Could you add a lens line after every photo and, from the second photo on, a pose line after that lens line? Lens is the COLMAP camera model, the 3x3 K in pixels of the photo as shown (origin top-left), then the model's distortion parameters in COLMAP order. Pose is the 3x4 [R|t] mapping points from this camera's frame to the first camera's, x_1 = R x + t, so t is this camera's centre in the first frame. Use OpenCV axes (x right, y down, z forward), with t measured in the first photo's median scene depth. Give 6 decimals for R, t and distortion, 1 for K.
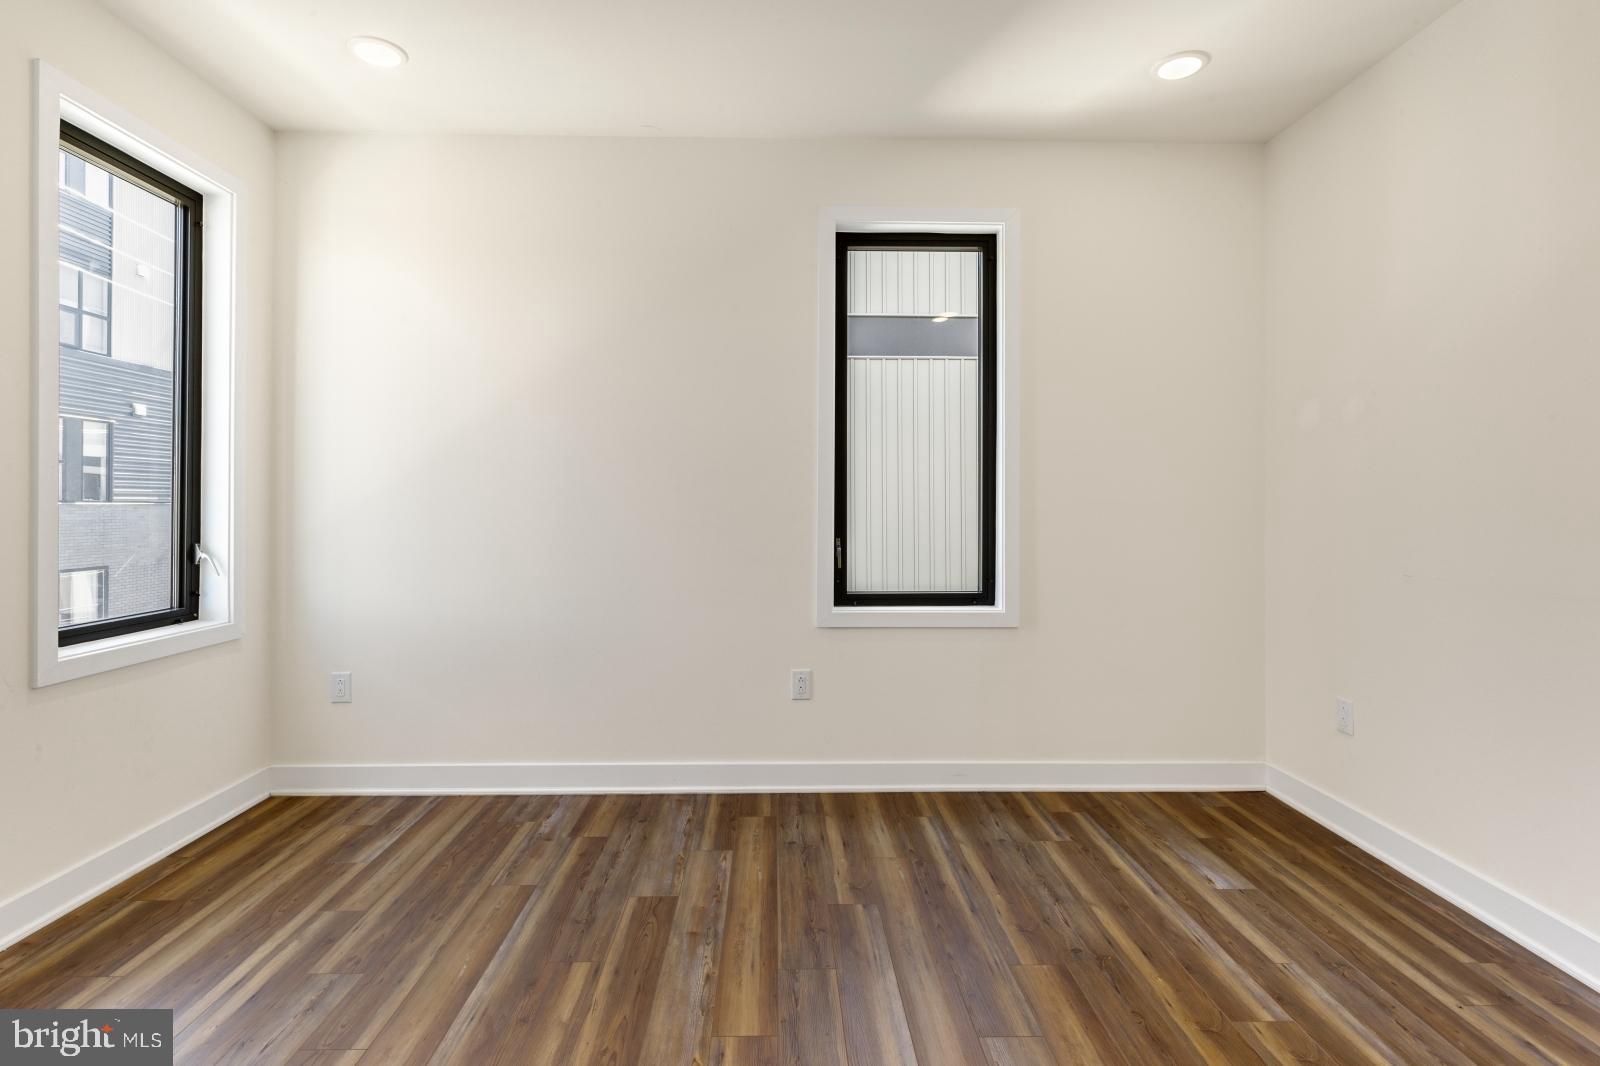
lens RADIAL K [[787.7, 0, 782.7], [0, 787.7, 539.6], [0, 0, 1]] dist [-0.003484, 0.000497]
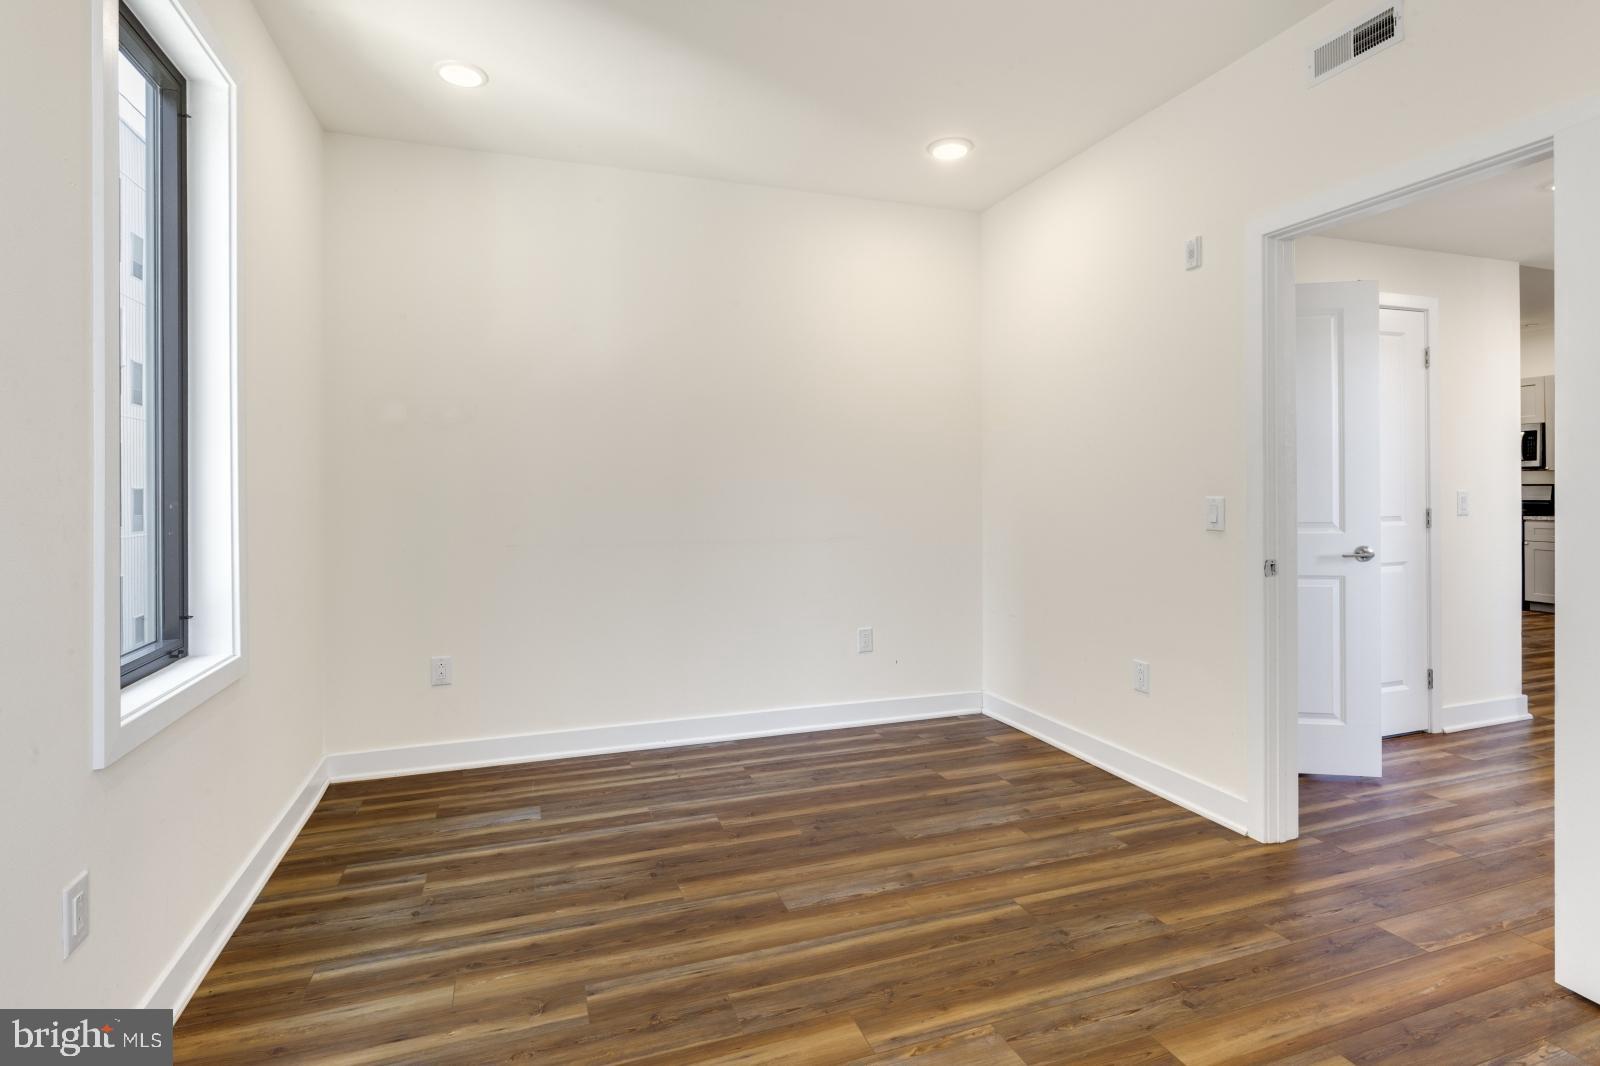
lens RADIAL K [[787.7, 0, 782.7], [0, 787.7, 539.6], [0, 0, 1]] dist [-0.003484, 0.000497]
pose [[-0.316980, -0.056257, 0.946762, -0.665406], [0.052395, 0.995676, 0.076706, -0.049937], [-0.946984, 0.073920, -0.312662, 0.981865]]
